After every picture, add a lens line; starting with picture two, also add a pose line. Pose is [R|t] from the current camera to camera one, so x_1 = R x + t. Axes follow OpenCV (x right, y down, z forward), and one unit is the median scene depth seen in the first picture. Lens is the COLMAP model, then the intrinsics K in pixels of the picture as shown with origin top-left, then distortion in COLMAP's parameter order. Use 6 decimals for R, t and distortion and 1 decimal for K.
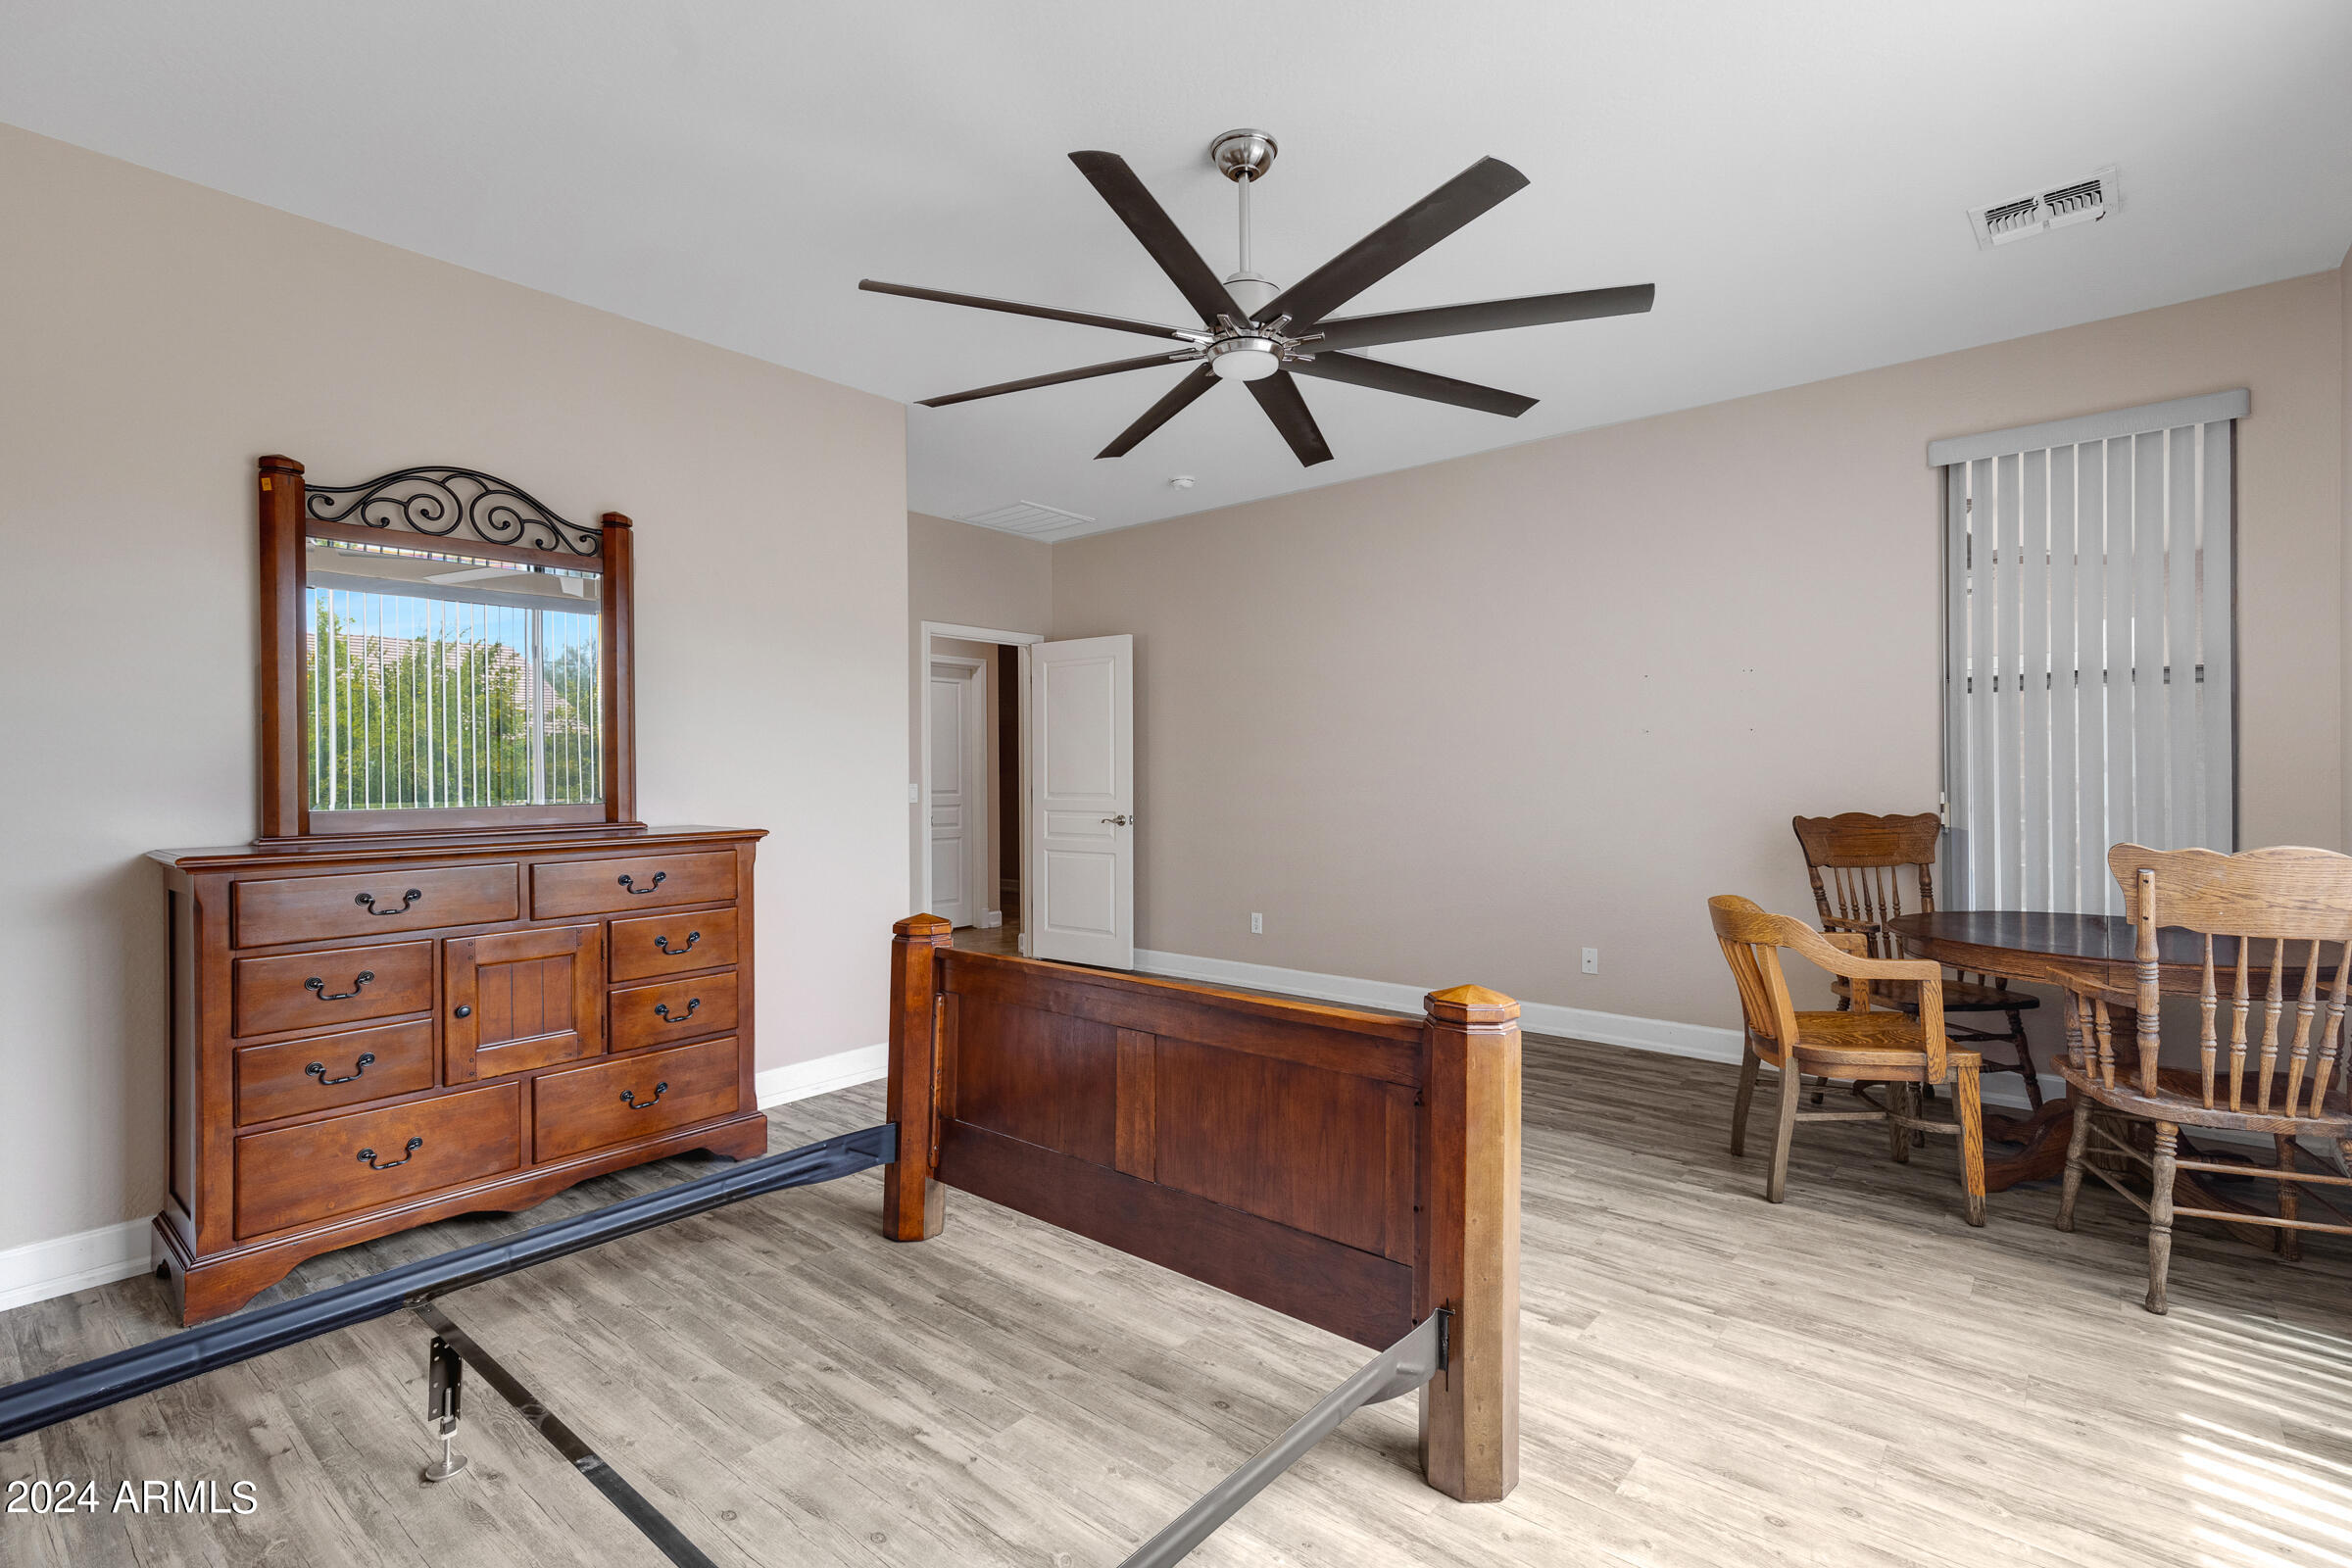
lens RADIAL K [[1079.8, 0, 1181.2], [0, 1079.8, 774.1], [0, 0, 1]] dist [-0.003054, -0.000376]
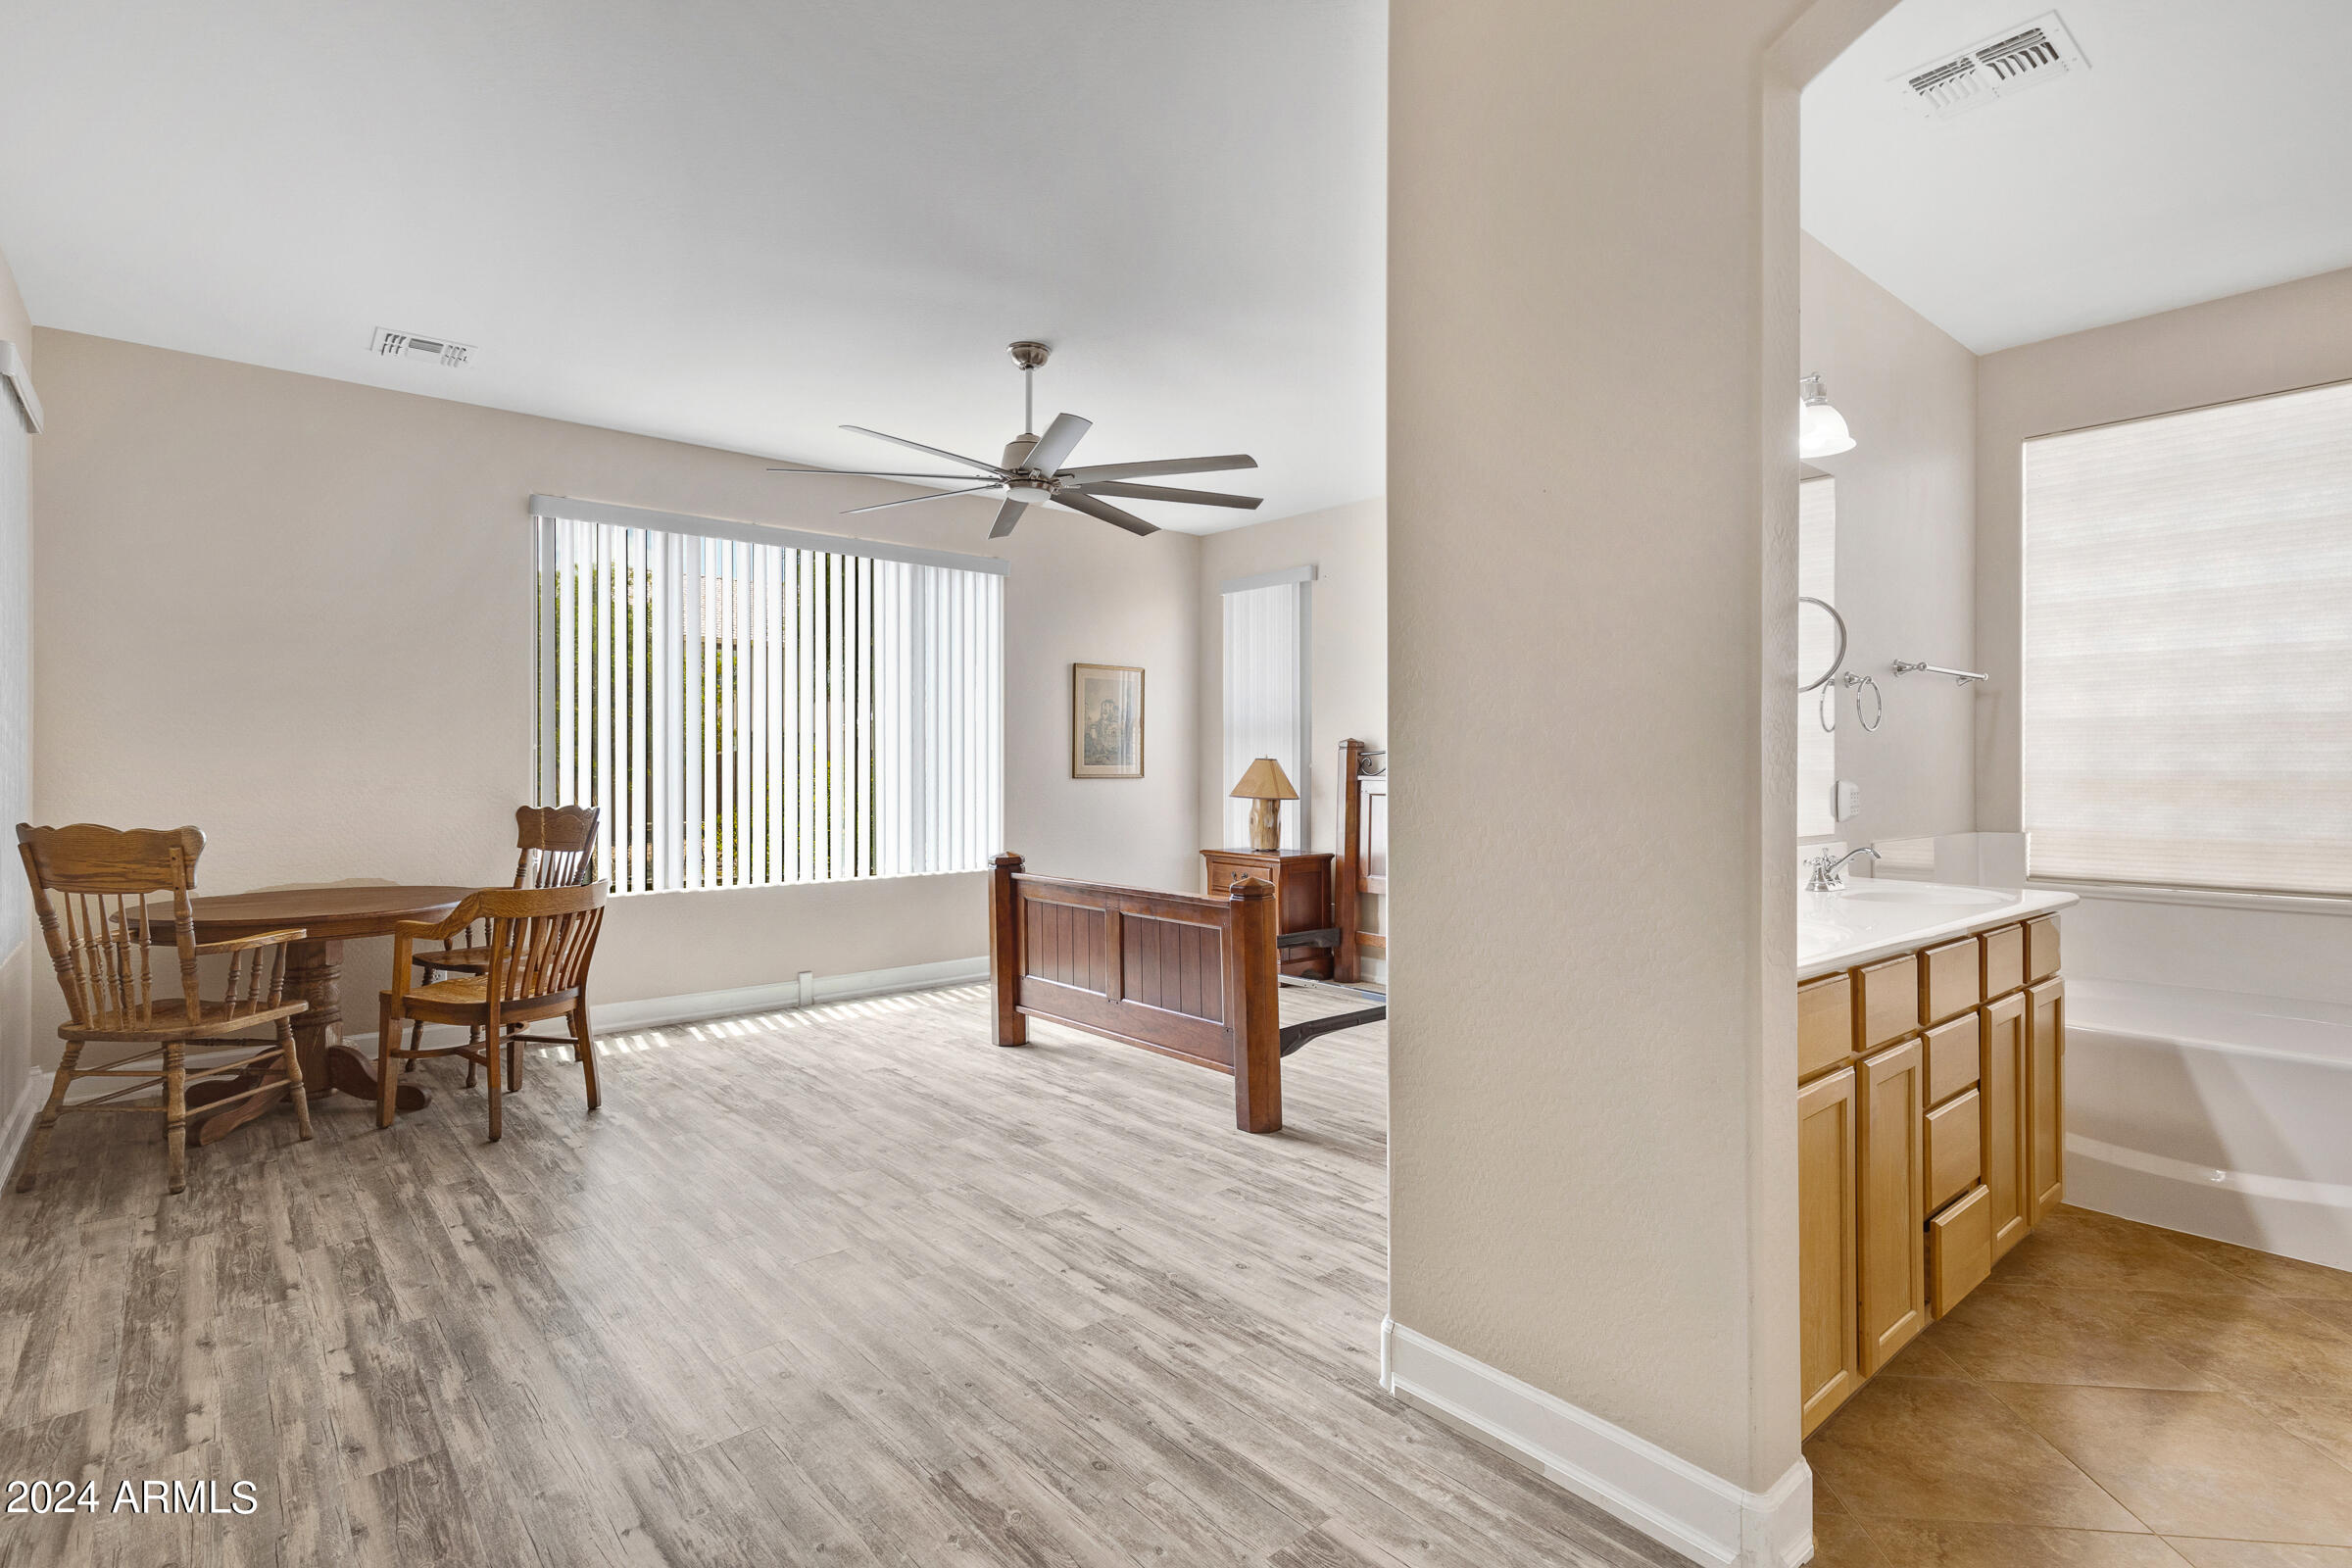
lens RADIAL K [[1140.4, 0, 1174.1], [0, 1140.4, 772.9], [0, 0, 1]] dist [0.001606, 0.000158]
pose [[-0.984780, 0.000445, 0.173803, -0.304297], [0.002256, 0.999945, 0.010226, -0.010198], [-0.173789, 0.010462, -0.984727, 1.863189]]
